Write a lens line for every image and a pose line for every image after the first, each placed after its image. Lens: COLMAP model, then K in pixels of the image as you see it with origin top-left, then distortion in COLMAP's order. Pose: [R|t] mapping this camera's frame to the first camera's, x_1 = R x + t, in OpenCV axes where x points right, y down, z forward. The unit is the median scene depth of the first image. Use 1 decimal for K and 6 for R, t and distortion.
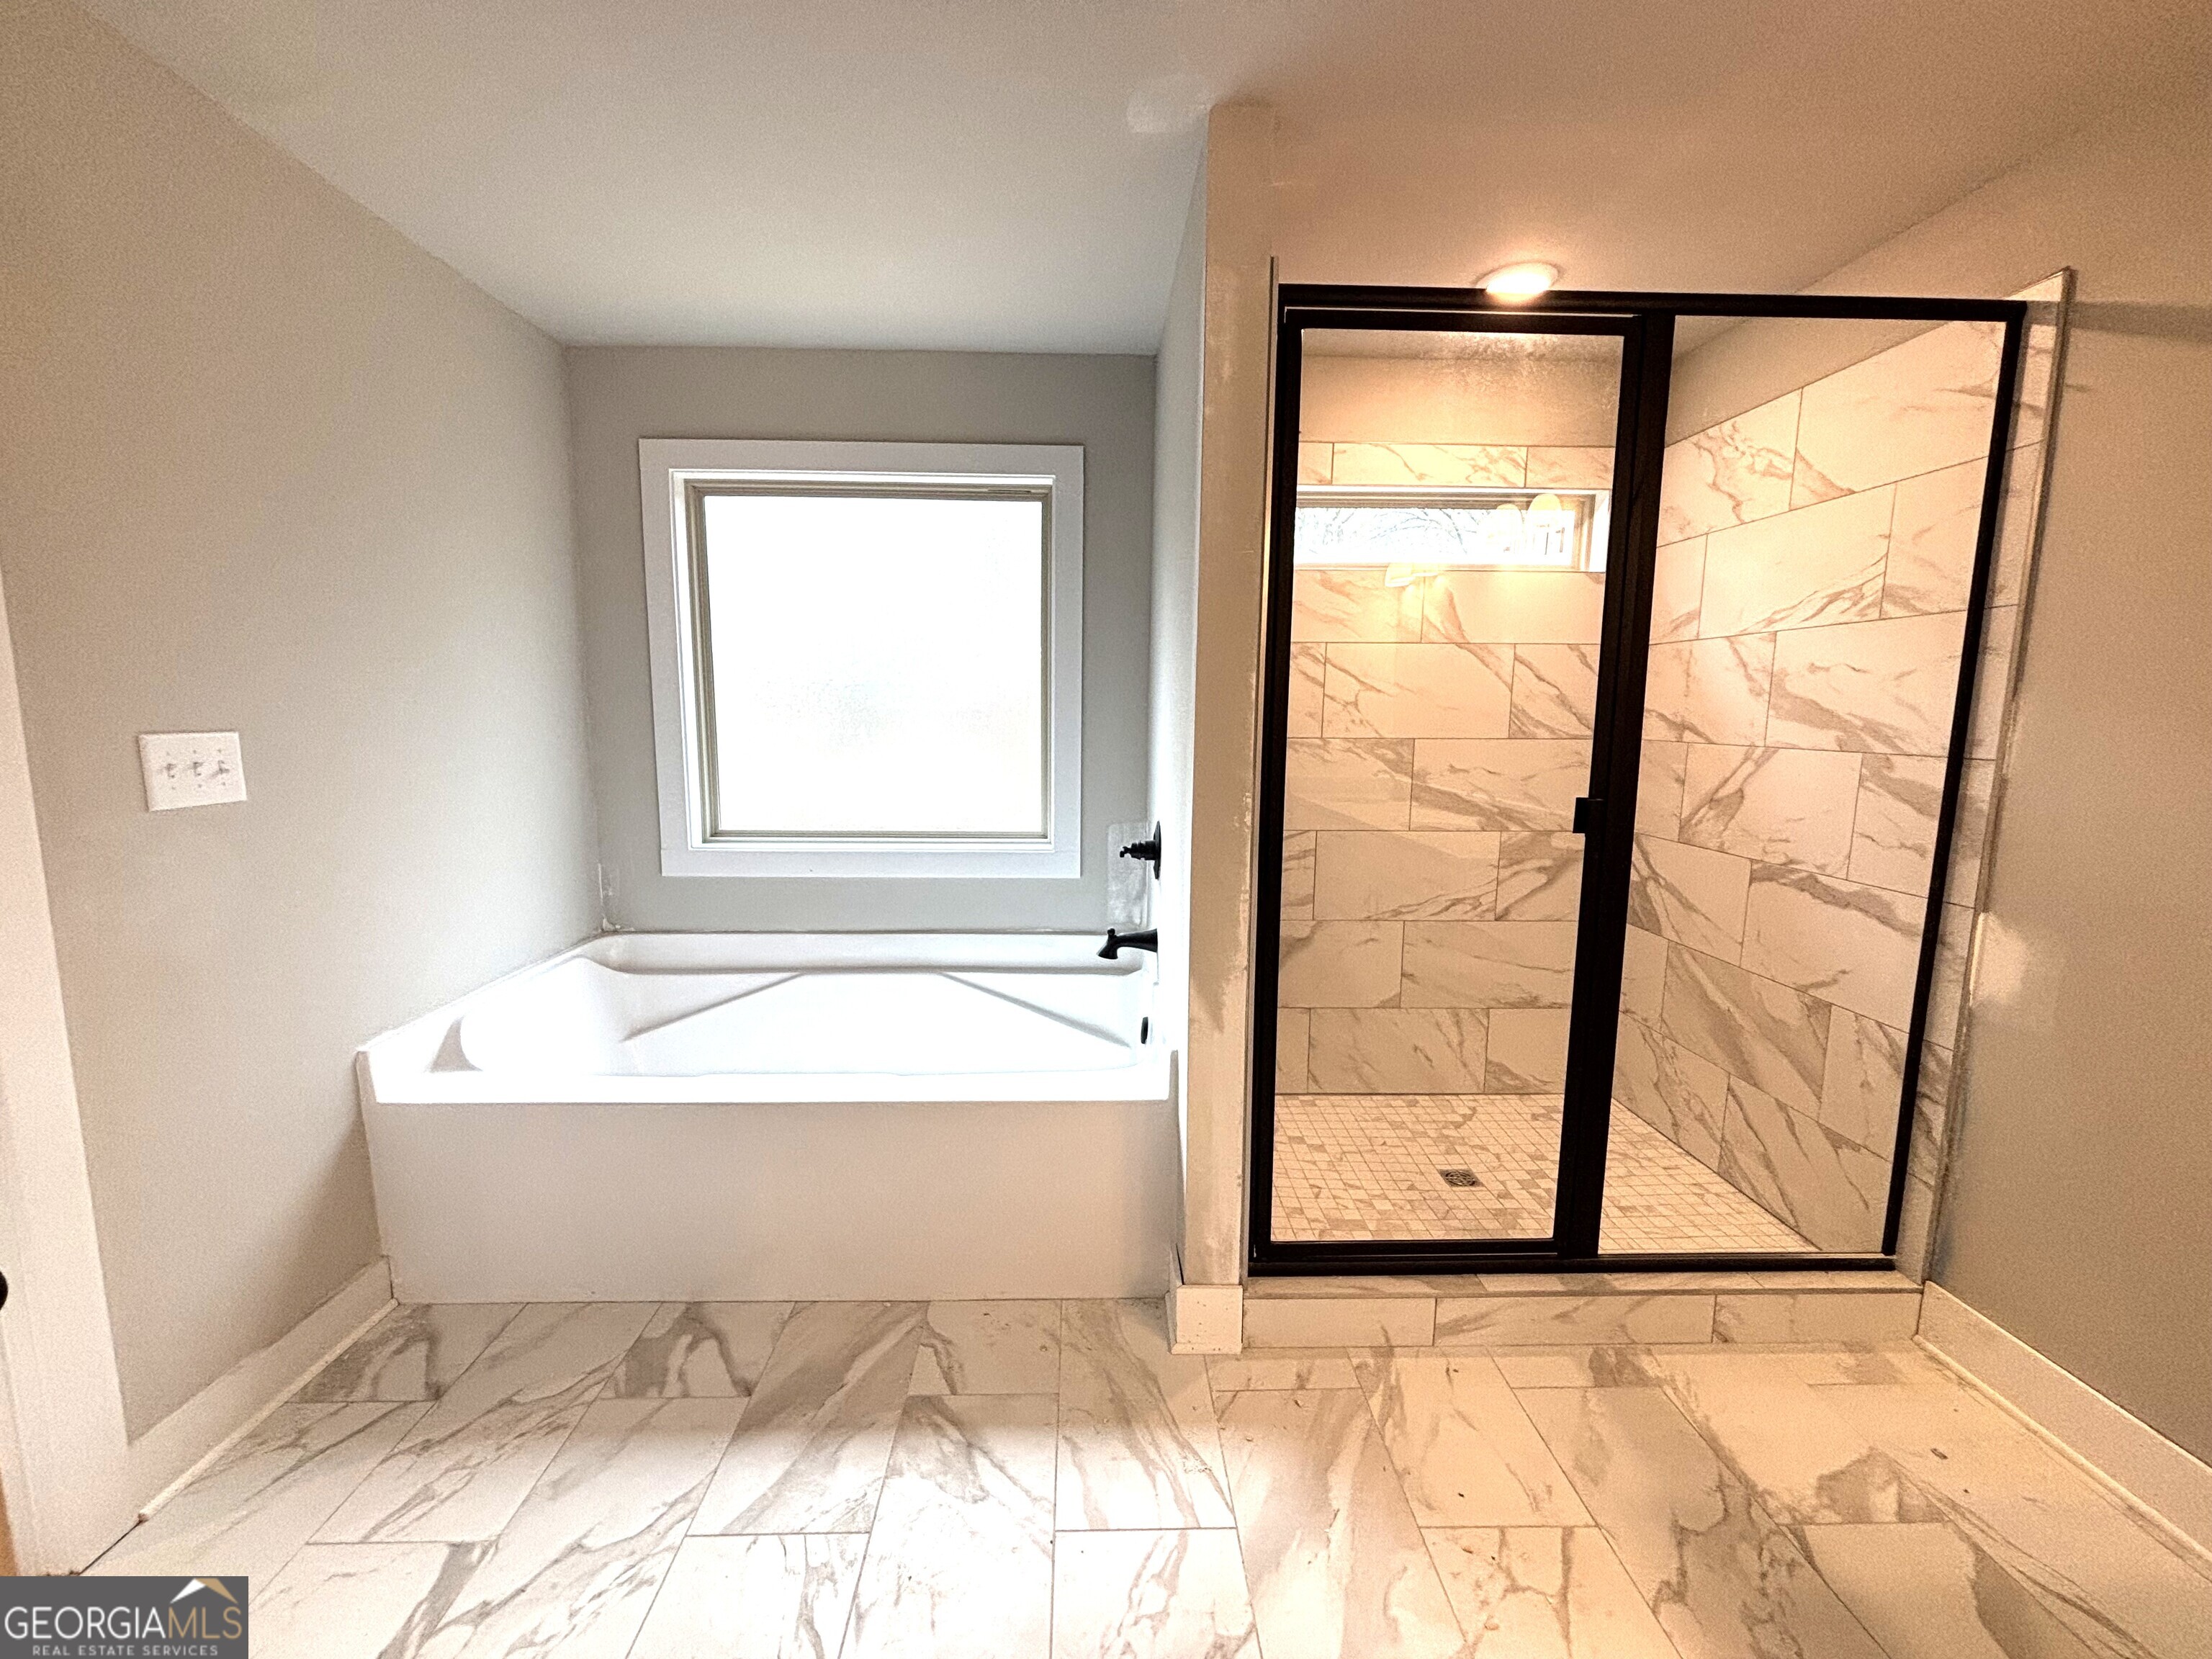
lens RADIAL K [[879.8, 0, 1105.7], [0, 879.8, 833.5], [0, 0, 1]] dist [0.002458, -0.014153]
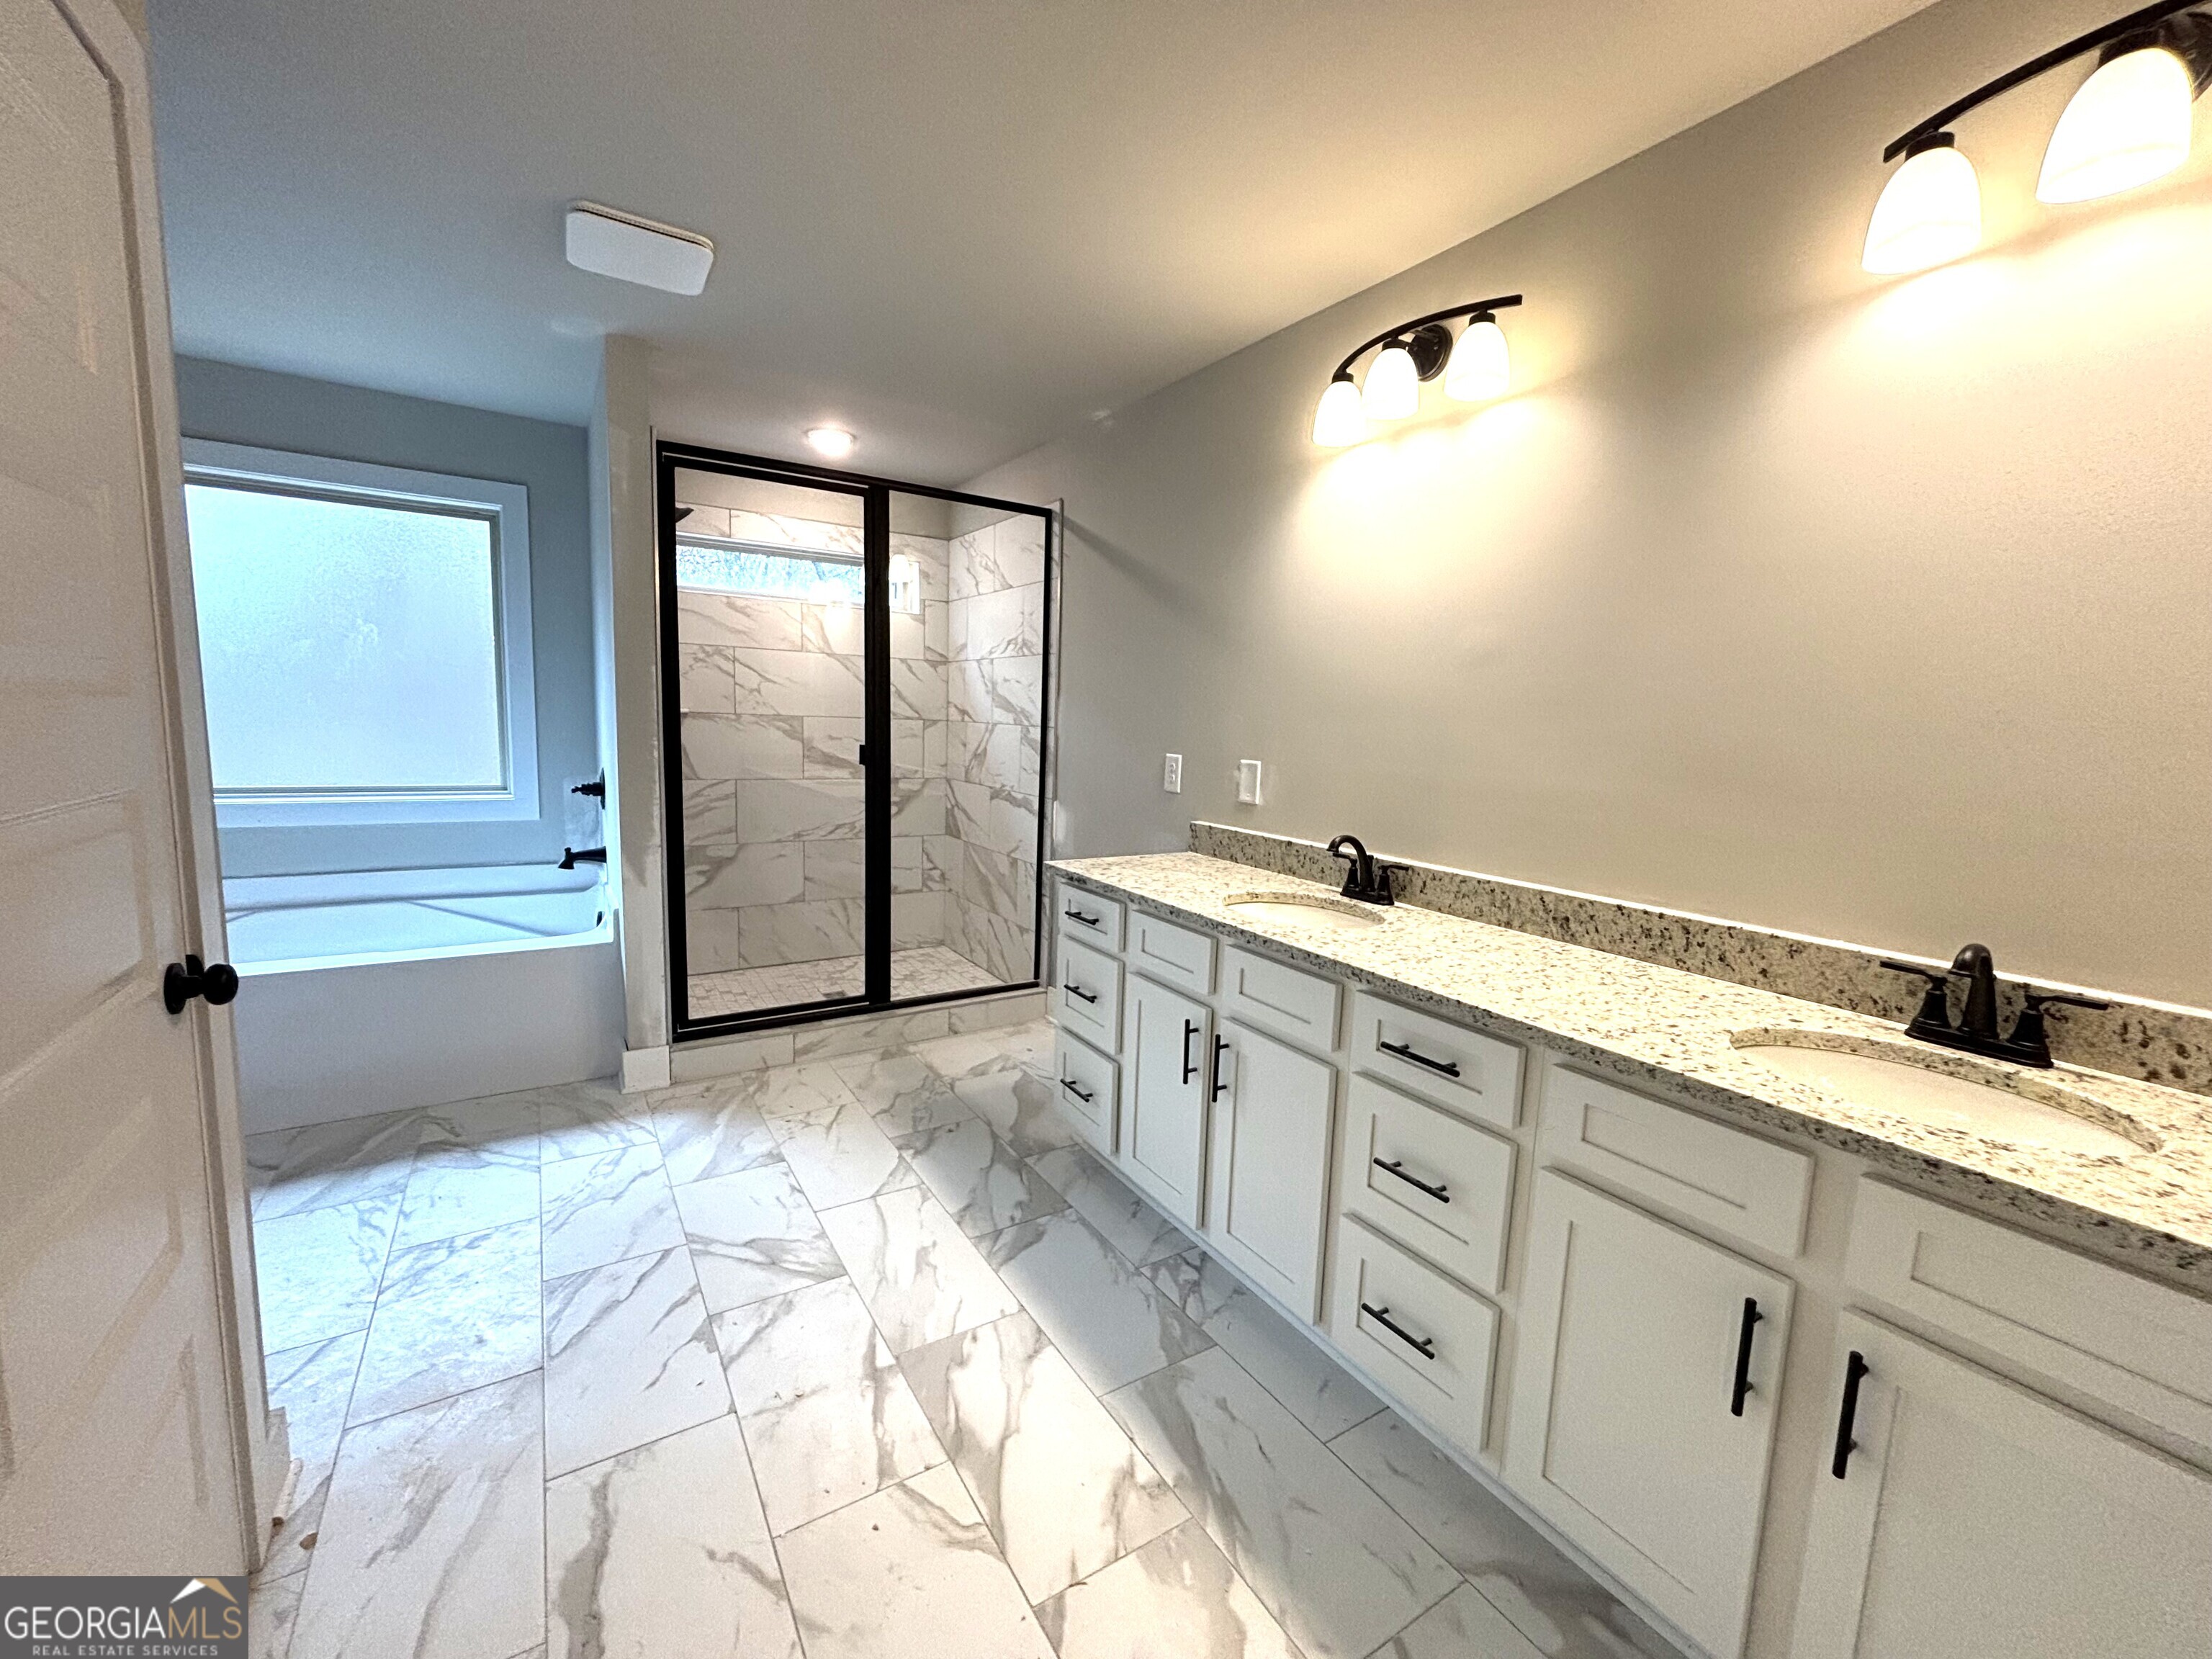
lens RADIAL K [[879.8, 0, 1105.7], [0, 879.8, 833.5], [0, 0, 1]] dist [0.002458, -0.014153]
pose [[0.856133, -0.043070, 0.514957, 0.026238], [0.040189, 0.999052, 0.016743, 0.128802], [-0.515190, 0.006362, 0.857052, -0.797388]]
